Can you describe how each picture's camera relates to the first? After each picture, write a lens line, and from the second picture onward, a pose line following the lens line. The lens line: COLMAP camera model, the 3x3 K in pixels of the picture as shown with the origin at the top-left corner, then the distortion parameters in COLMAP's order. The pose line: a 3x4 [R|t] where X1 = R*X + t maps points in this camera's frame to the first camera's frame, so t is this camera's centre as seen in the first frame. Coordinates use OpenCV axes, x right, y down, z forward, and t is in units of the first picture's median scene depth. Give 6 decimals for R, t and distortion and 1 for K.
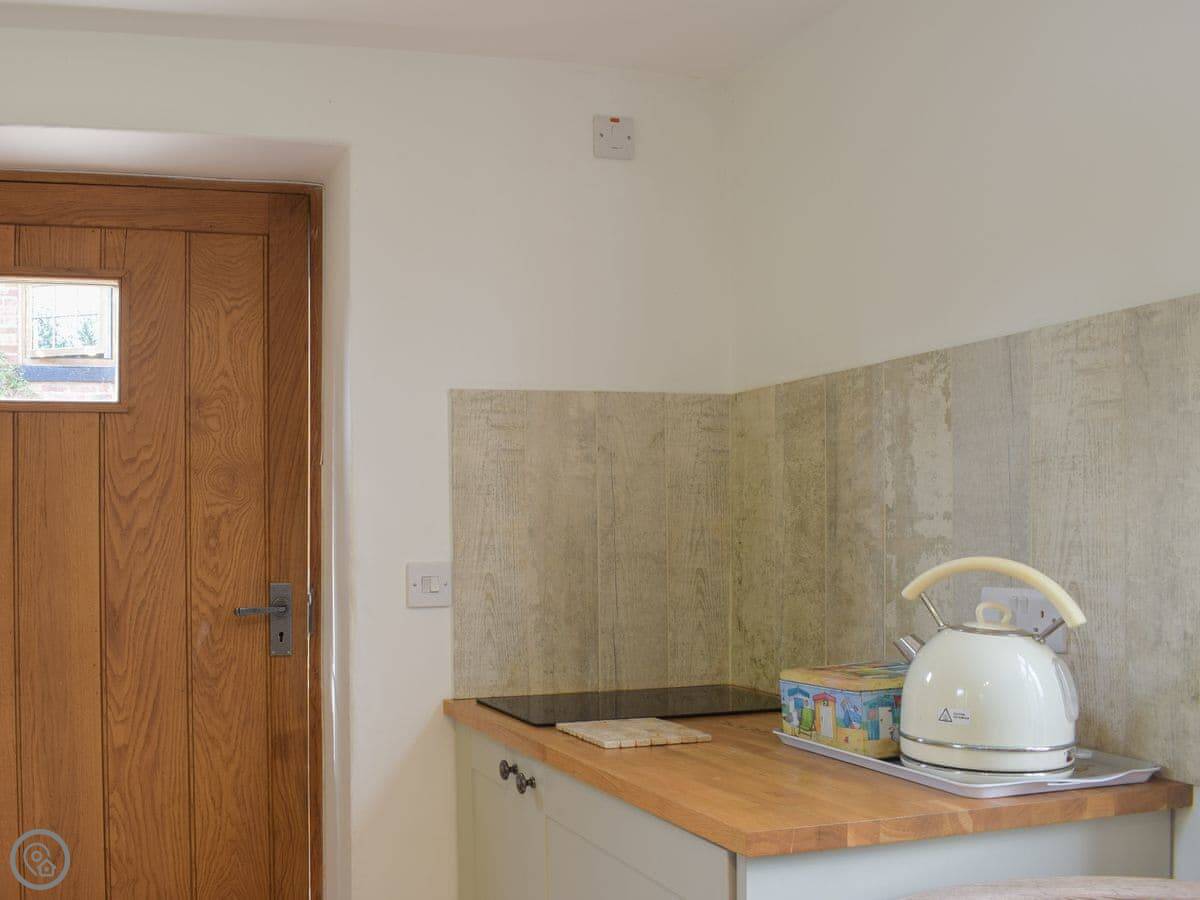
lens RADIAL K [[1136.0, 0, 600.5], [0, 1136.0, 455.6], [0, 0, 1]] dist [-0.071793, 0.000000]
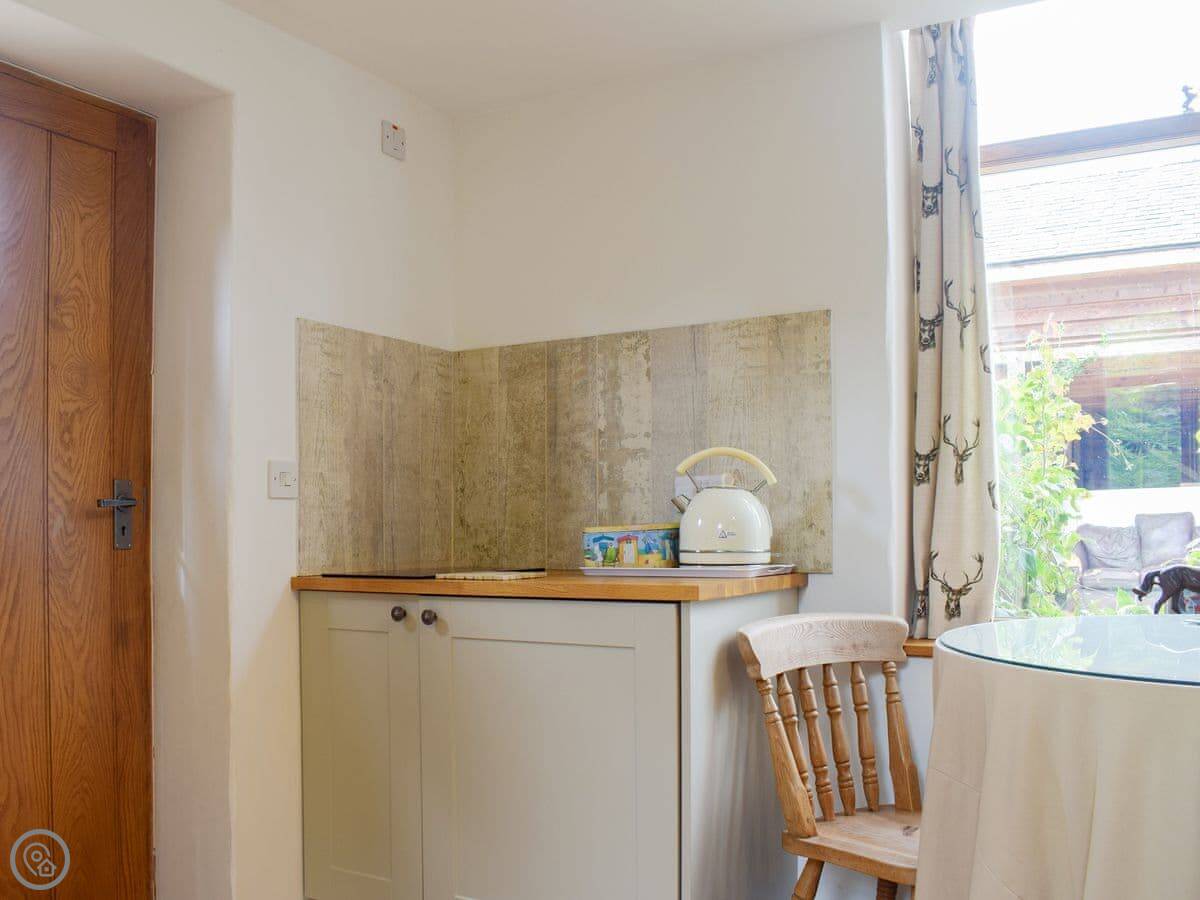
lens RADIAL K [[1136.0, 0, 571.4], [0, 1136.0, 506.0], [0, 0, 1]] dist [-0.071793, 0.000000]
pose [[0.706971, 0.021173, 0.706926, -0.758850], [-0.016329, 0.999774, -0.013614, 0.150001], [-0.707054, -0.001919, 0.707157, -0.046586]]
